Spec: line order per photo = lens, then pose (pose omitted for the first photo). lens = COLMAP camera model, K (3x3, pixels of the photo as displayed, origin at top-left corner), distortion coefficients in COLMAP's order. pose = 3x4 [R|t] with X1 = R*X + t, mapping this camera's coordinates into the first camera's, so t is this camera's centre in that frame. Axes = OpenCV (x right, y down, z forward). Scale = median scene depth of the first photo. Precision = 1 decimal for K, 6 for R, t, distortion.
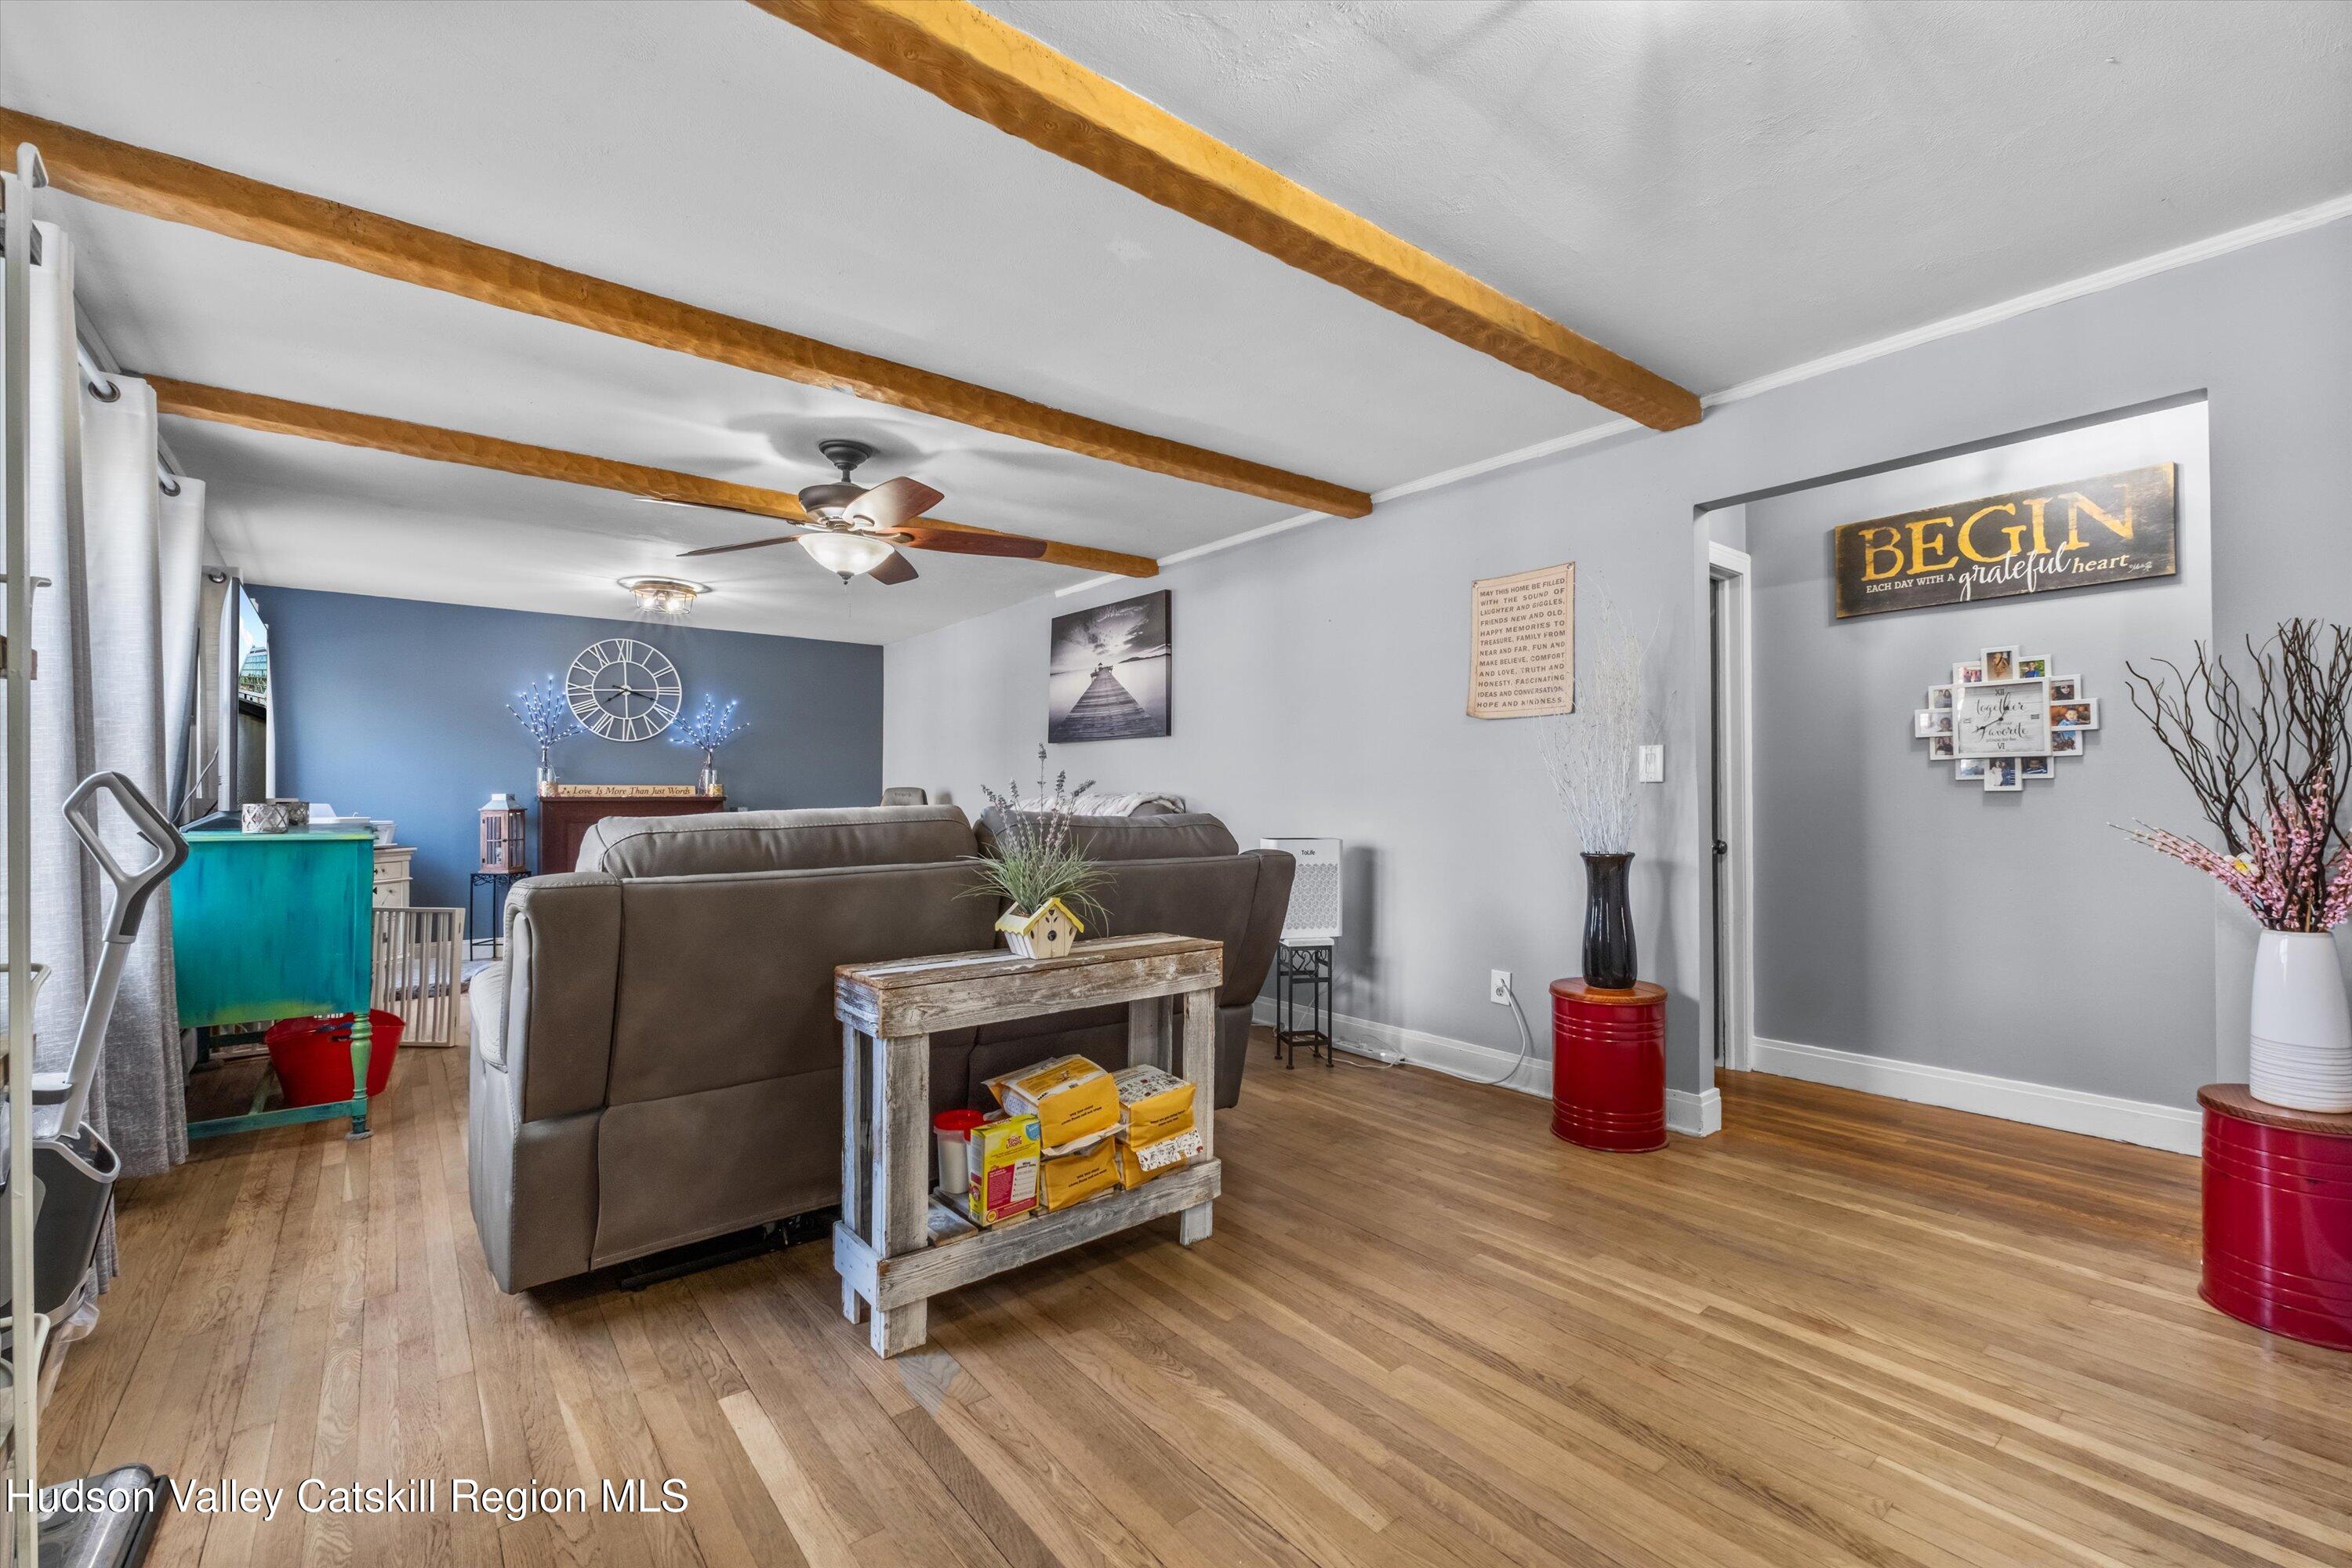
lens RADIAL K [[995.4, 0, 1184.3], [0, 995.4, 789.4], [0, 0, 1]] dist [-0.001937, 0.000173]
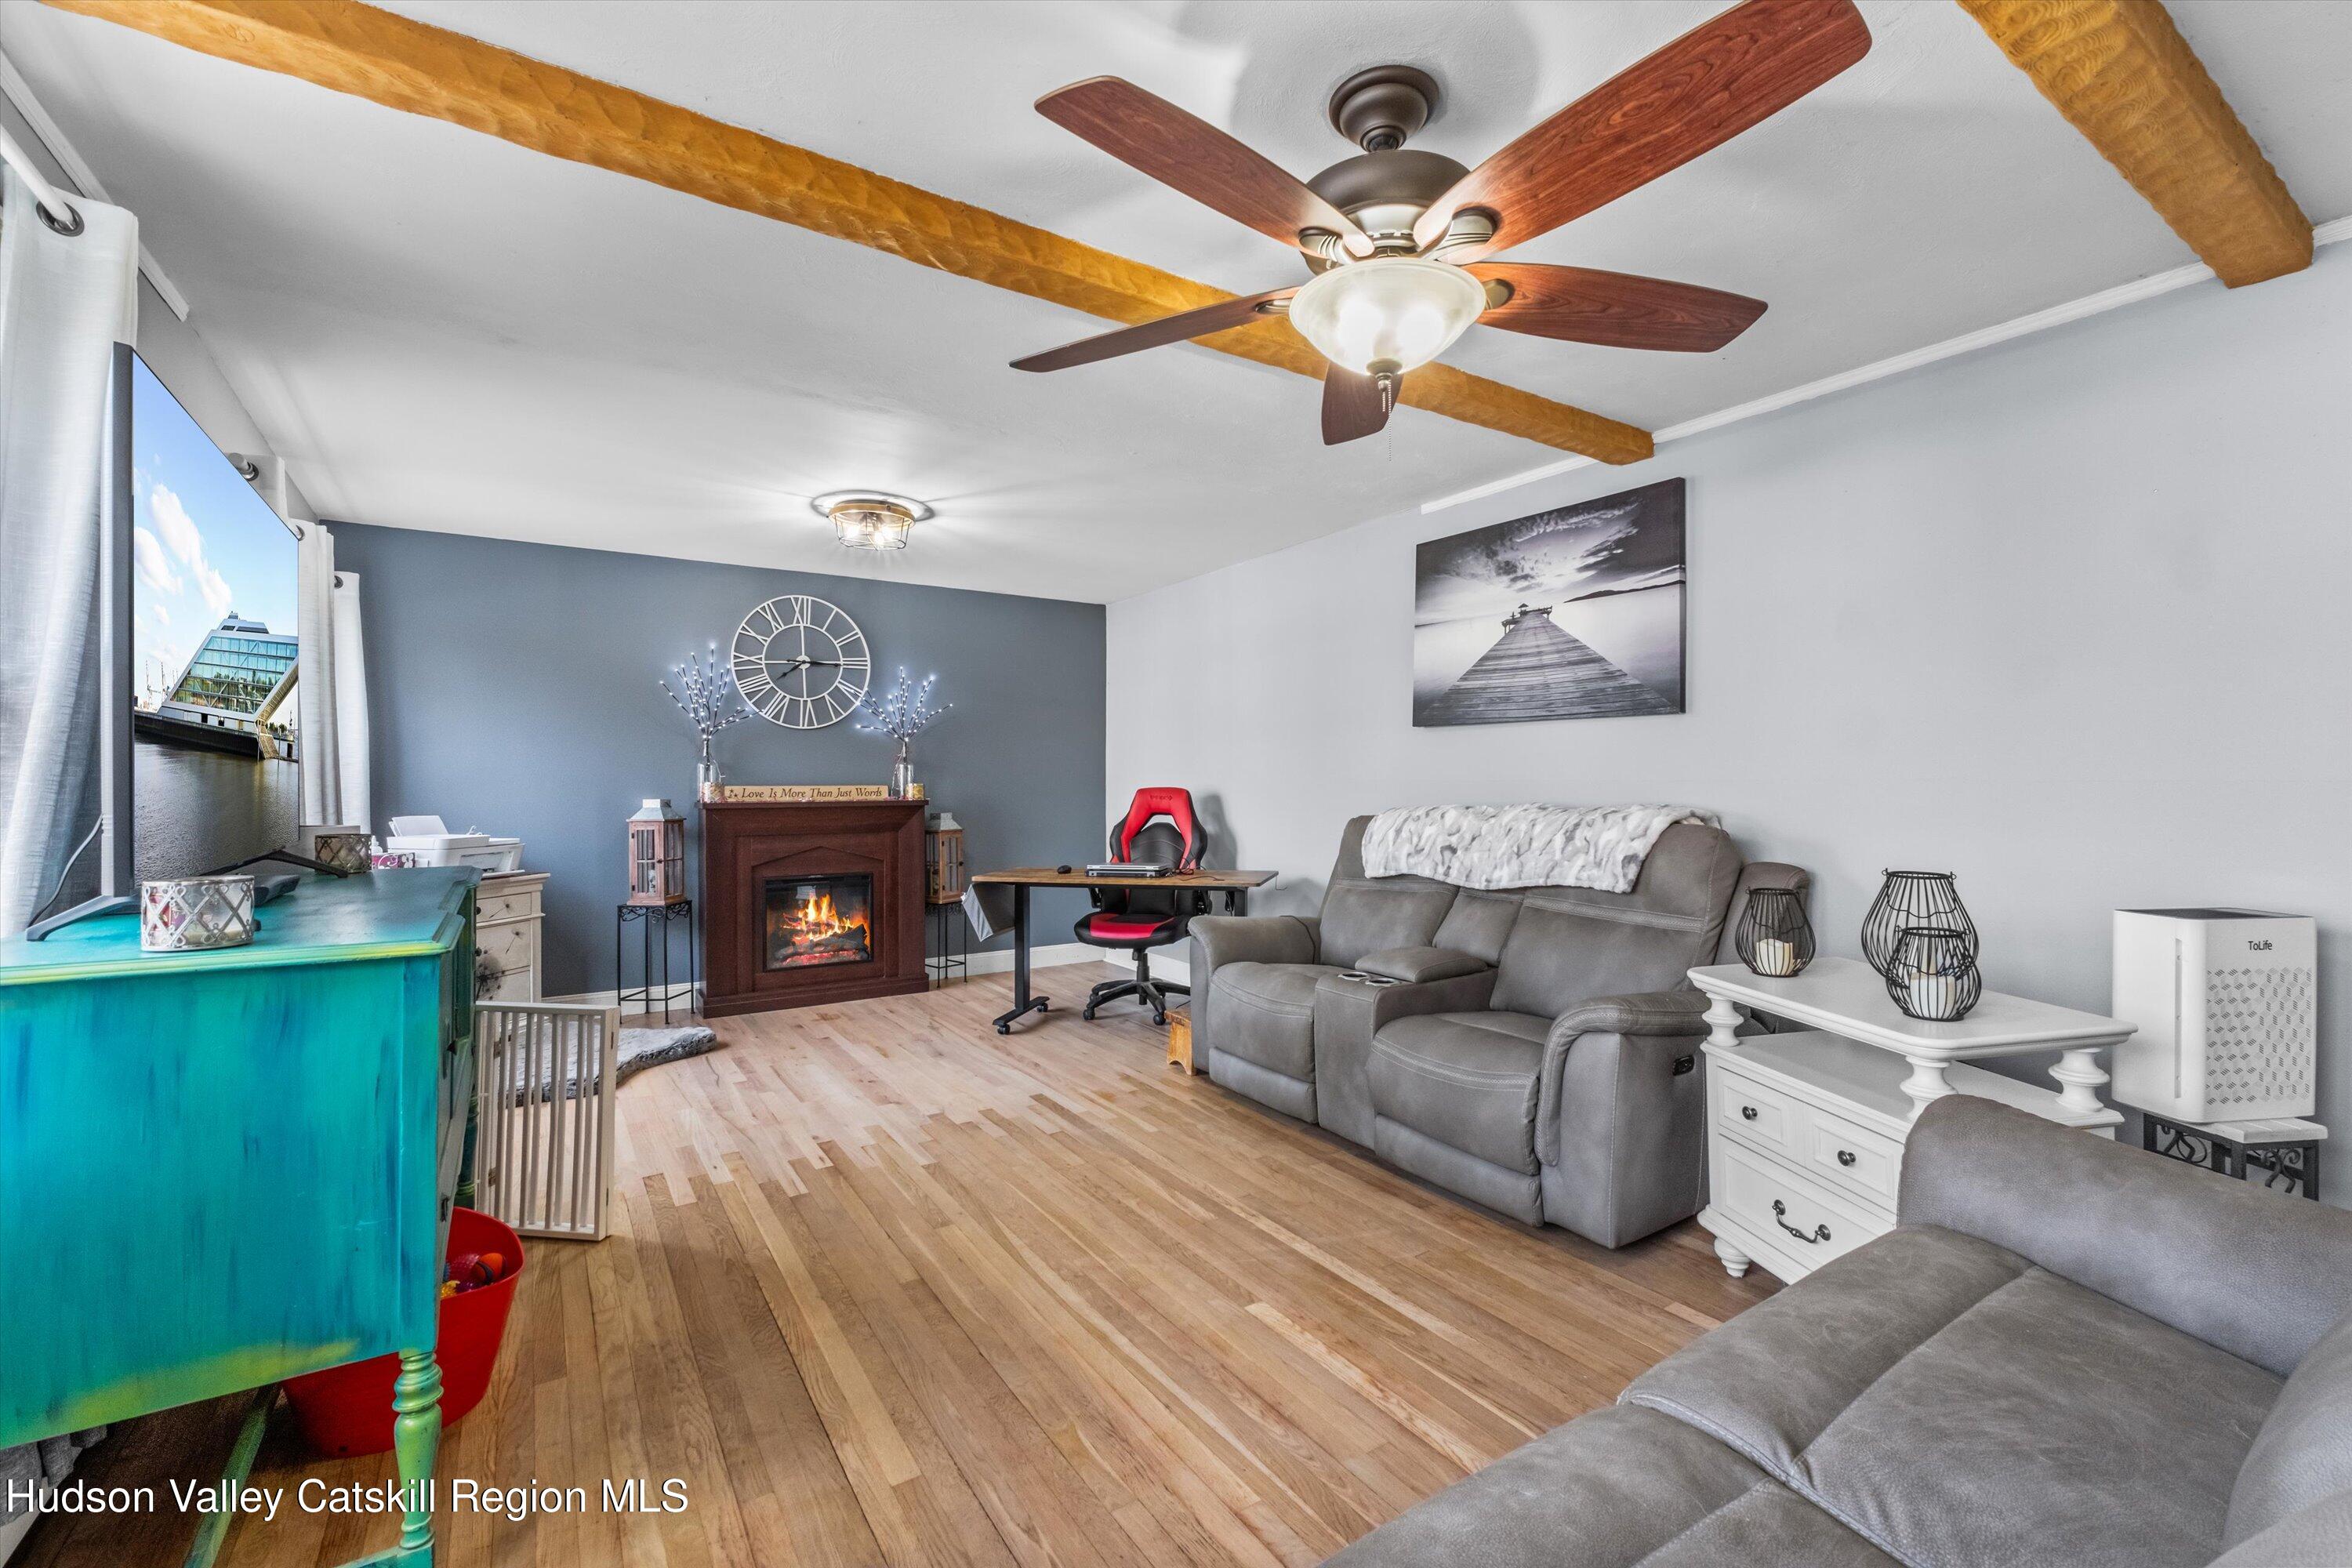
lens RADIAL K [[979.6, 0, 1176.0], [0, 979.6, 784.0], [0, 0, 1]] dist [-0.003949, 0.000373]
pose [[0.995611, -0.001367, -0.093573, -0.246911], [0.002375, 0.999940, 0.010665, -0.015591], [0.093553, -0.010840, 0.995555, 0.329201]]
